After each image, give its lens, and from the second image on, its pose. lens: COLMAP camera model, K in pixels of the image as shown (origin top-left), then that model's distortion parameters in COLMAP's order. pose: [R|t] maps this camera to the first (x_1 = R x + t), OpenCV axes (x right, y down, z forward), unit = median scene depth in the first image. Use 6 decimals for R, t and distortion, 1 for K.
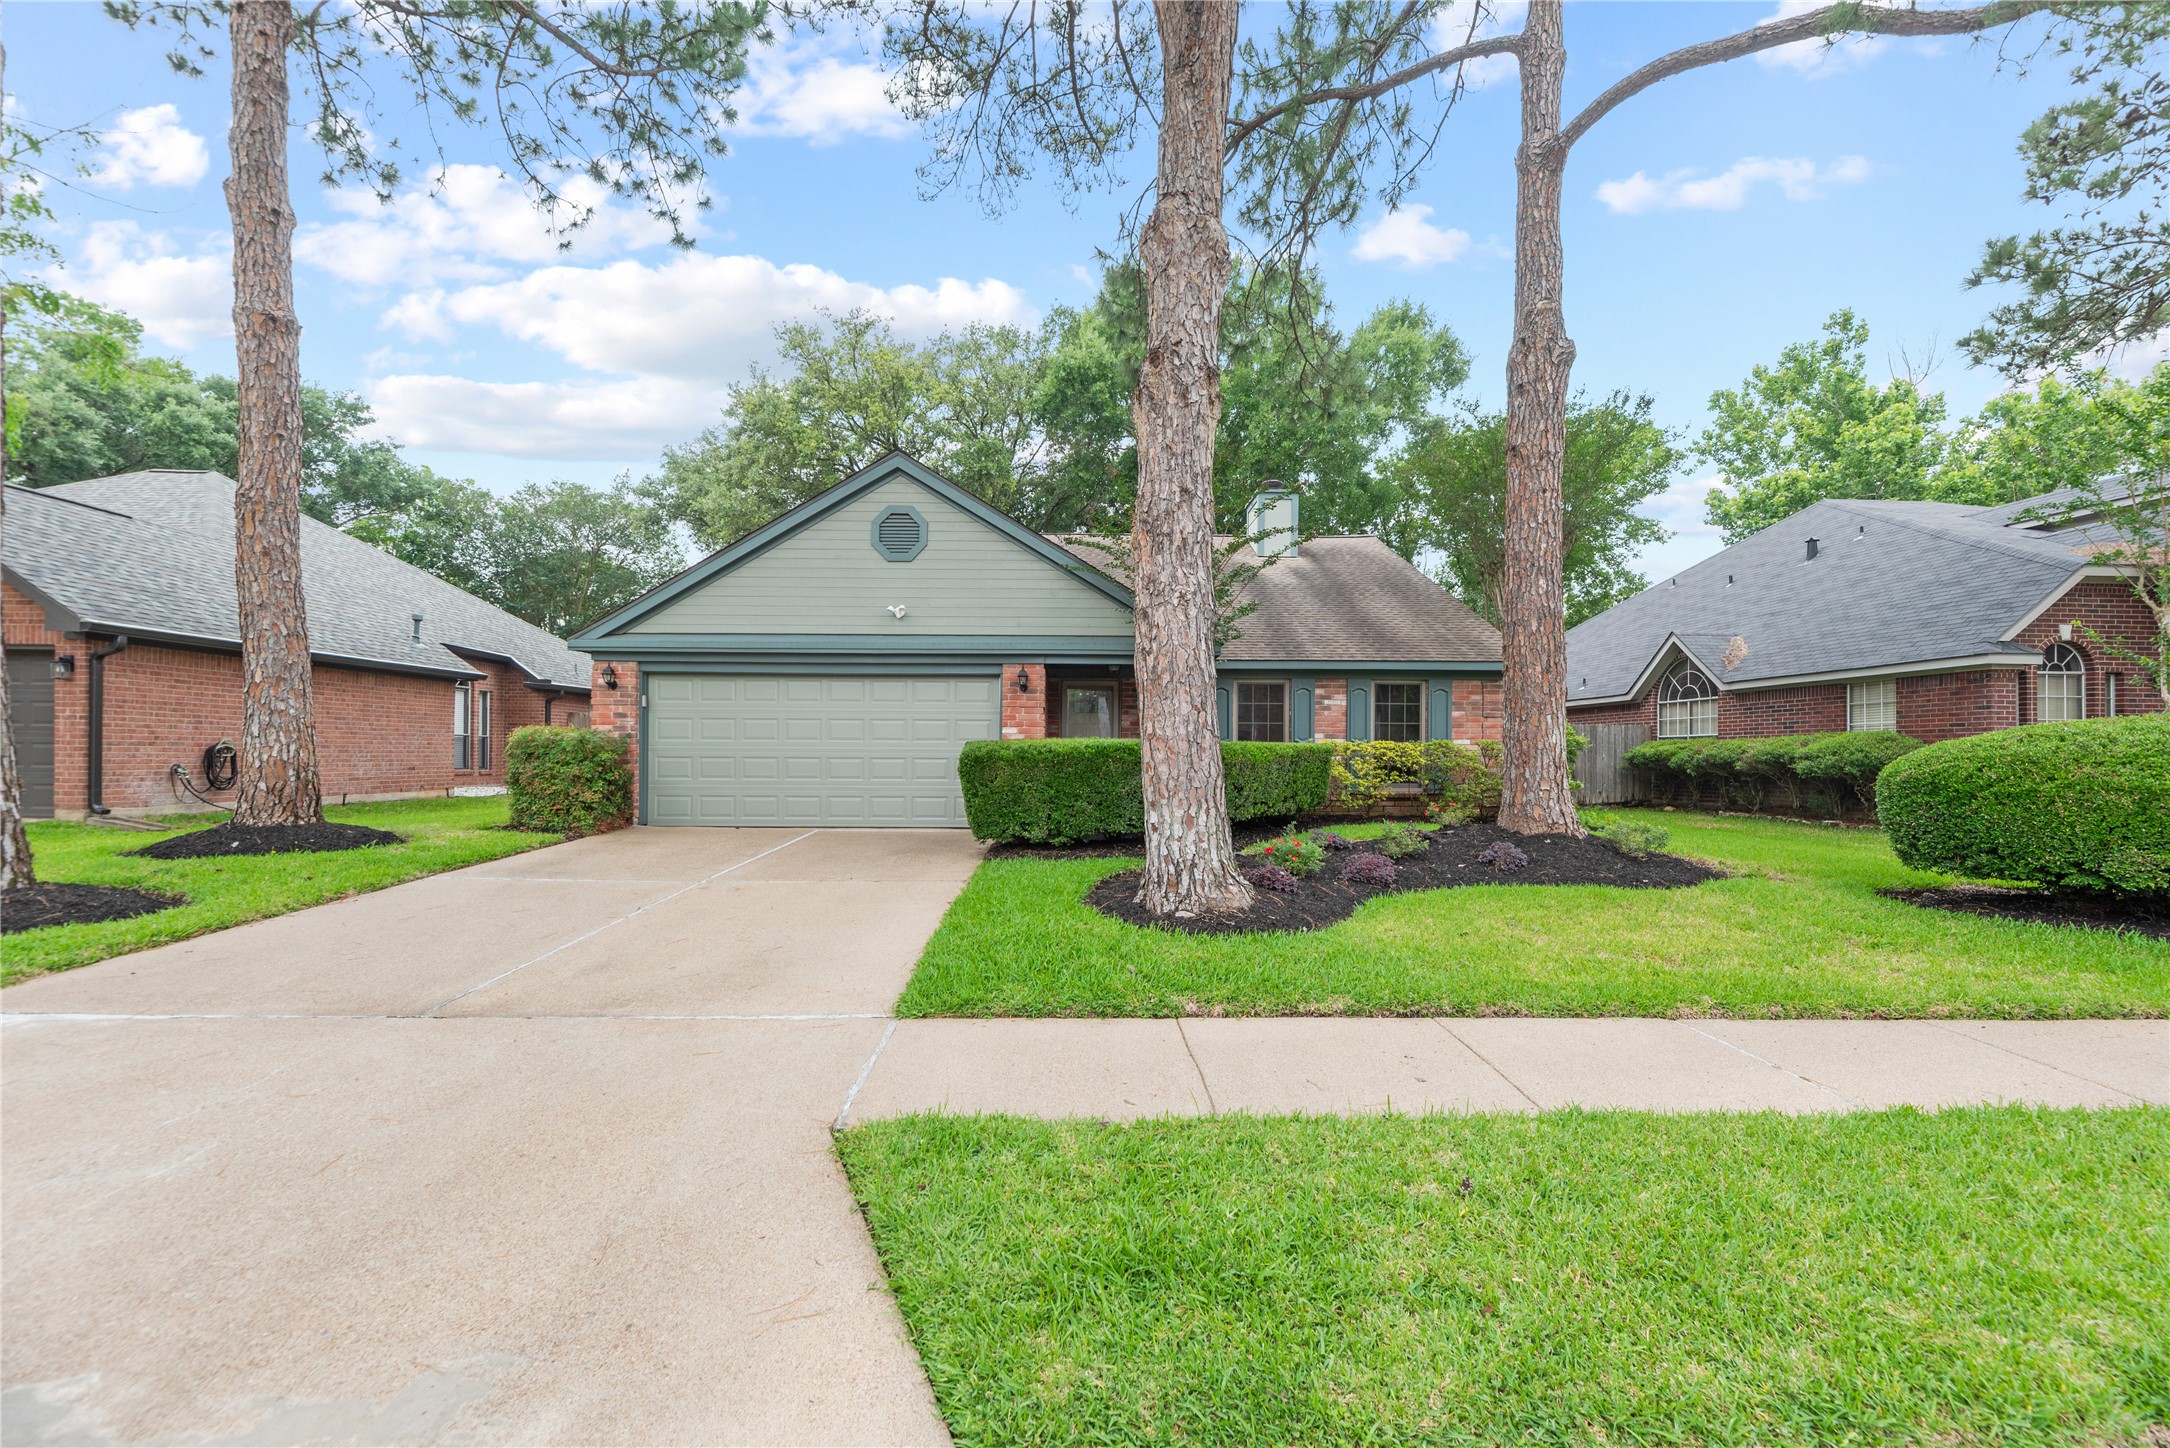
lens RADIAL K [[881.2, 0, 1088.7], [0, 881.2, 740.6], [0, 0, 1]] dist [0.002397, 0.000587]
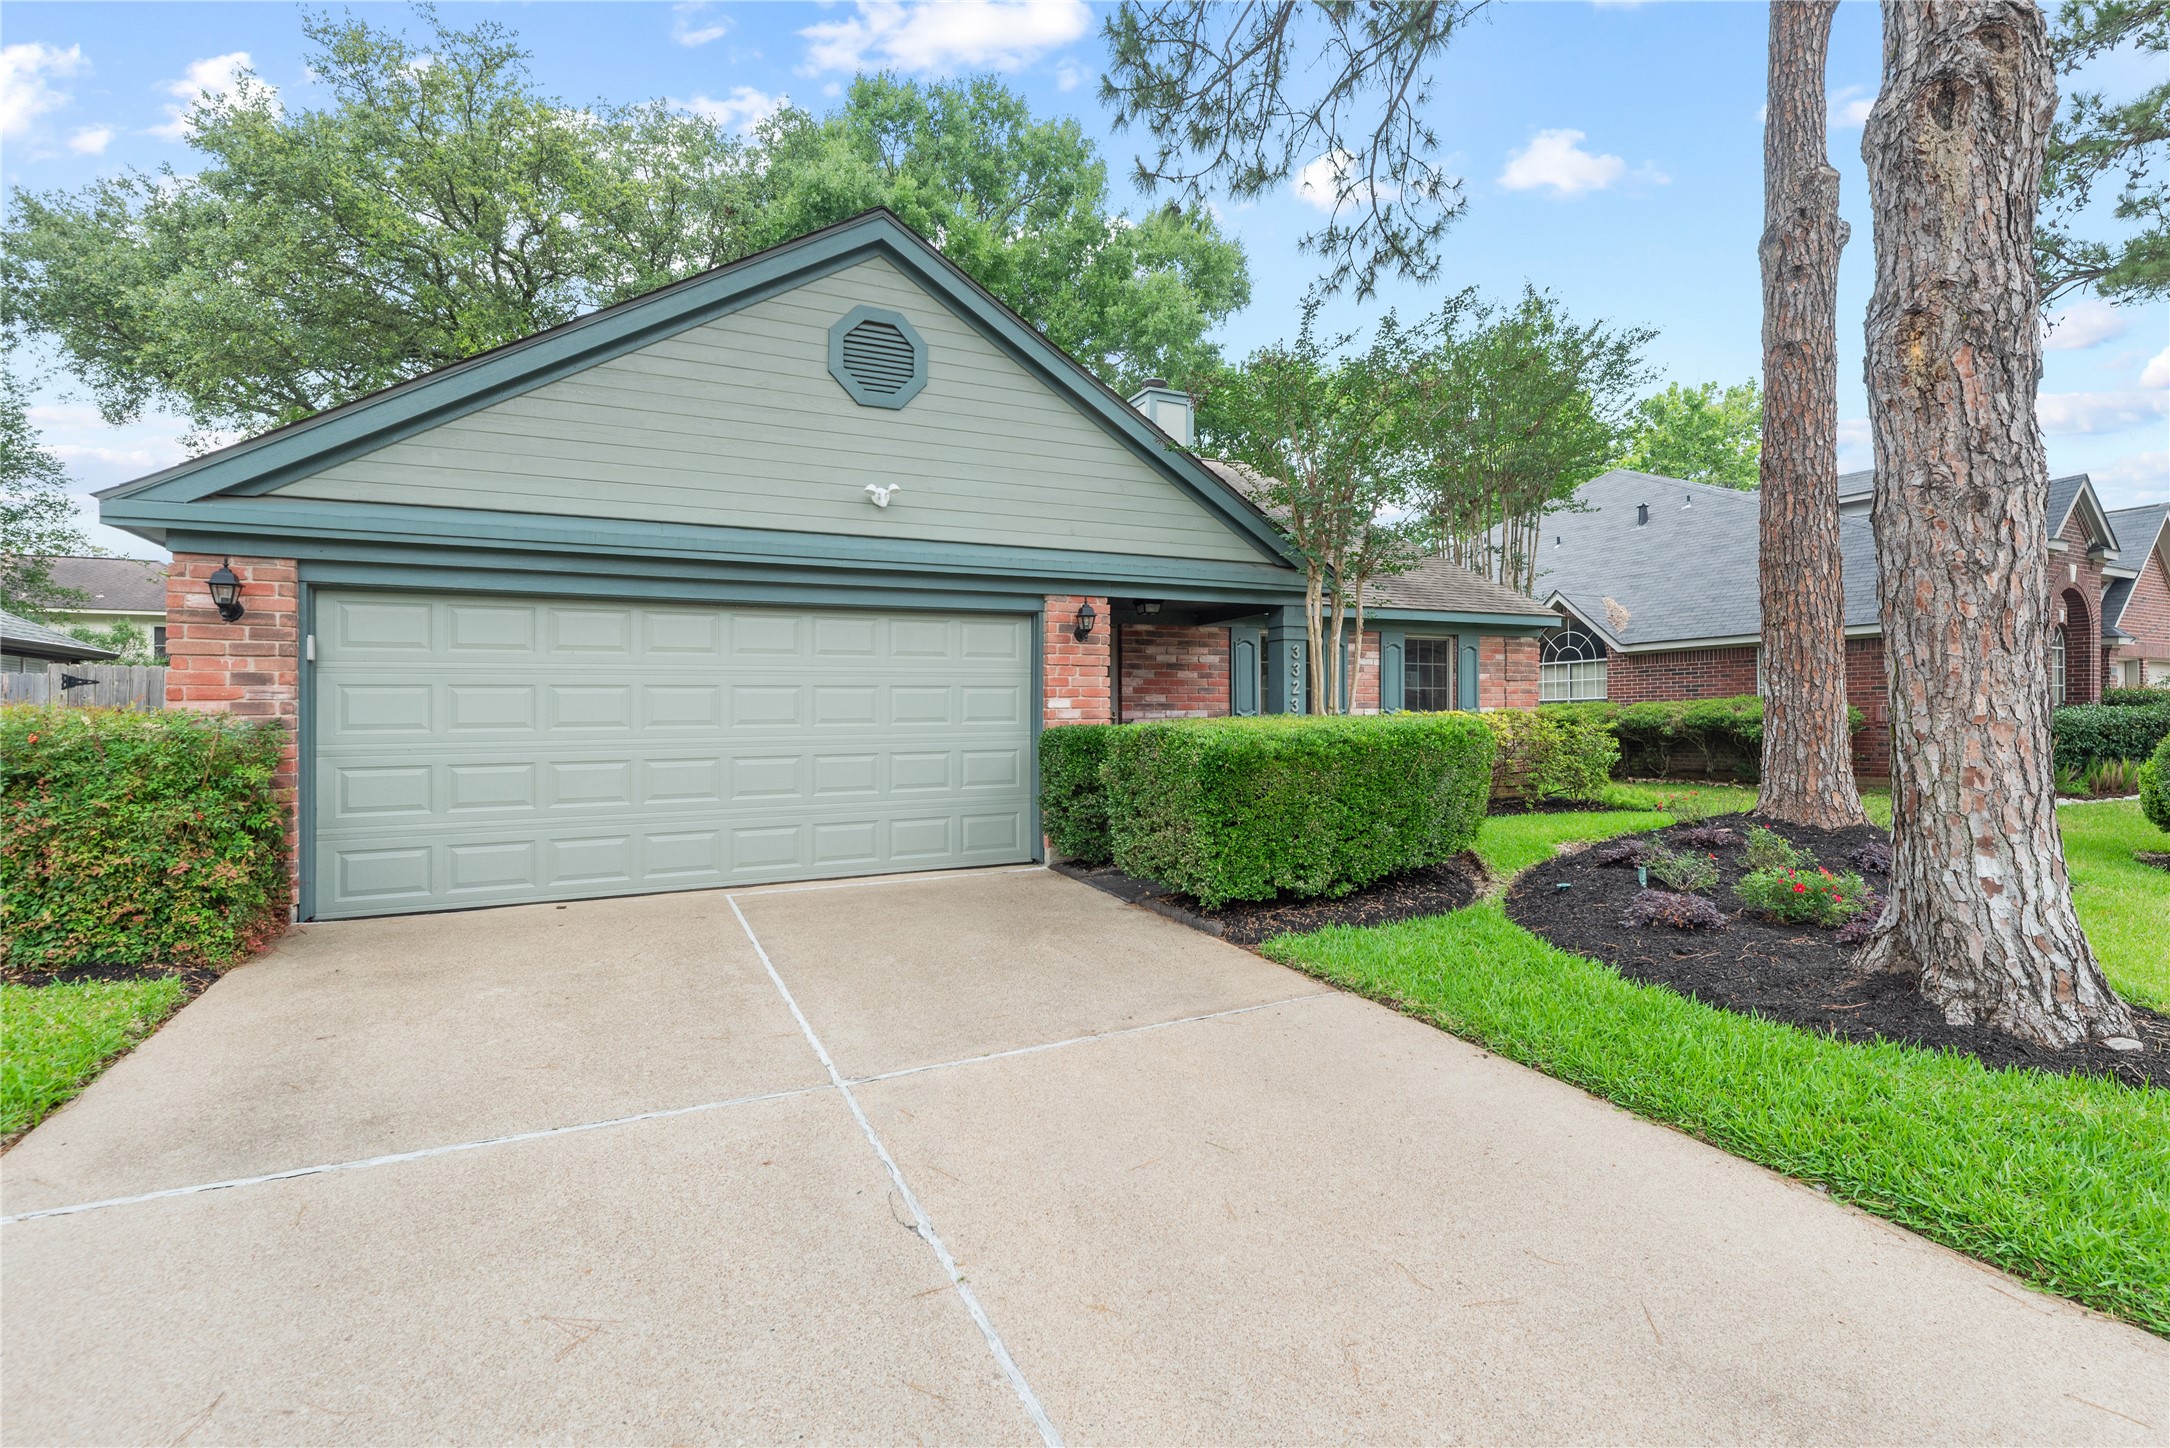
lens RADIAL K [[990.8, 0, 1085.5], [0, 990.8, 701.4], [0, 0, 1]] dist [-0.001892, 0.000343]
pose [[0.897439, -0.010324, 0.441019, -0.375647], [0.011722, 0.999931, -0.000445, -0.012347], [-0.440984, 0.005570, 0.897498, 0.368952]]
